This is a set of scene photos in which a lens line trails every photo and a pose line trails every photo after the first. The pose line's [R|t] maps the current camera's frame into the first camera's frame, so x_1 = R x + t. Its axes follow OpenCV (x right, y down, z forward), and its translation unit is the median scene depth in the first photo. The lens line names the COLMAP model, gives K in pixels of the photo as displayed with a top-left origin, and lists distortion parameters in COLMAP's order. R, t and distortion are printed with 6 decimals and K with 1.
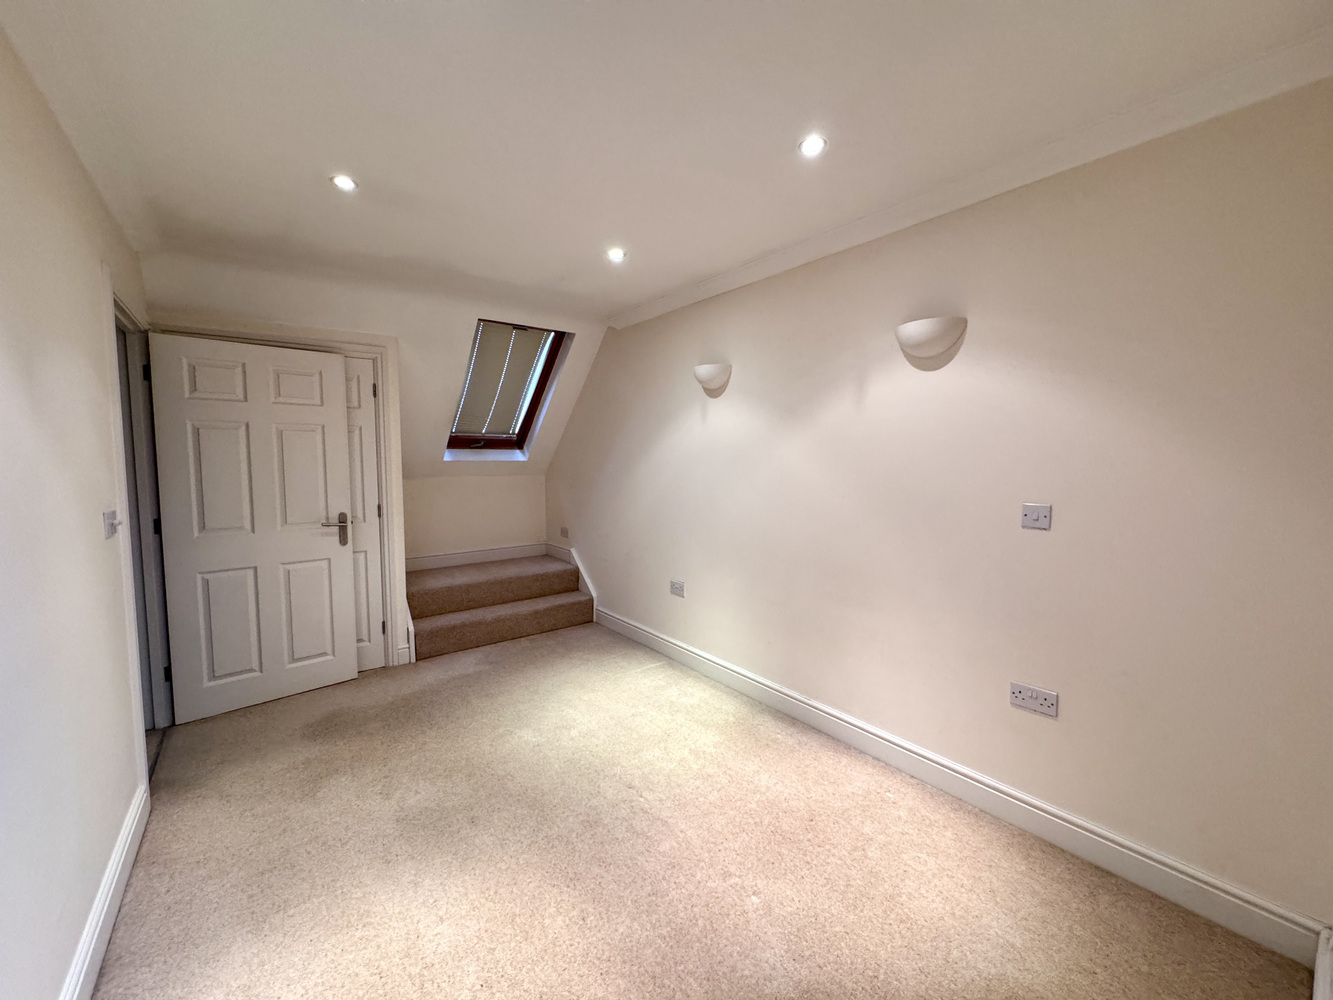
lens RADIAL K [[532.6, 0, 667.0], [0, 532.6, 492.8], [0, 0, 1]] dist [-0.000940, -0.000275]
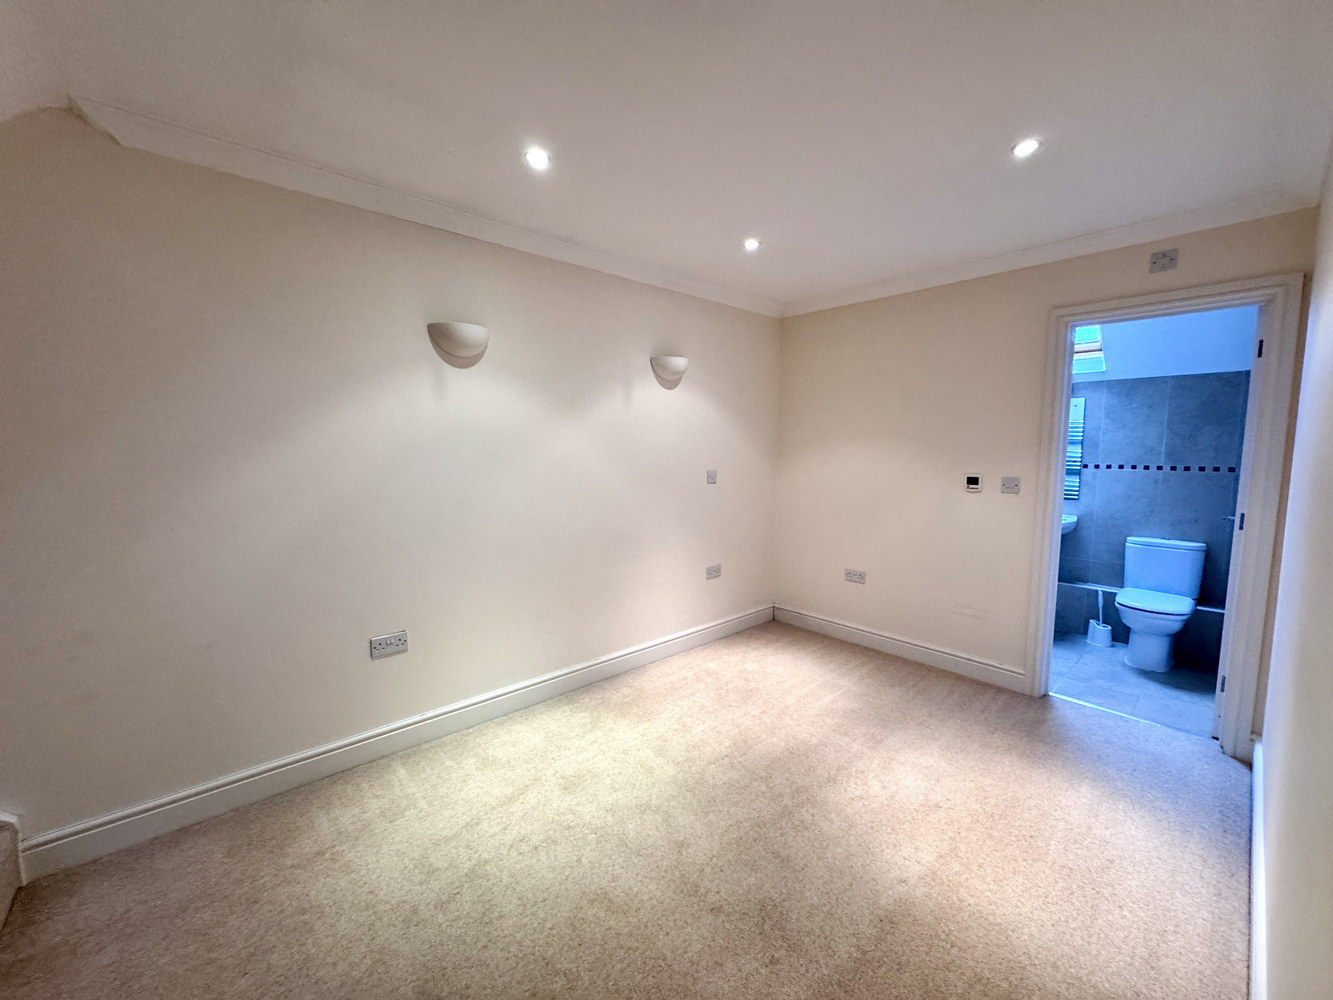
lens RADIAL K [[532.6, 0, 671.7], [0, 532.6, 493.0], [0, 0, 1]] dist [-0.000940, -0.000275]
pose [[-0.083069, -0.087330, 0.992710, -0.841210], [0.063950, 0.993632, 0.092763, -0.059278], [-0.994490, 0.071189, -0.076955, 0.901857]]
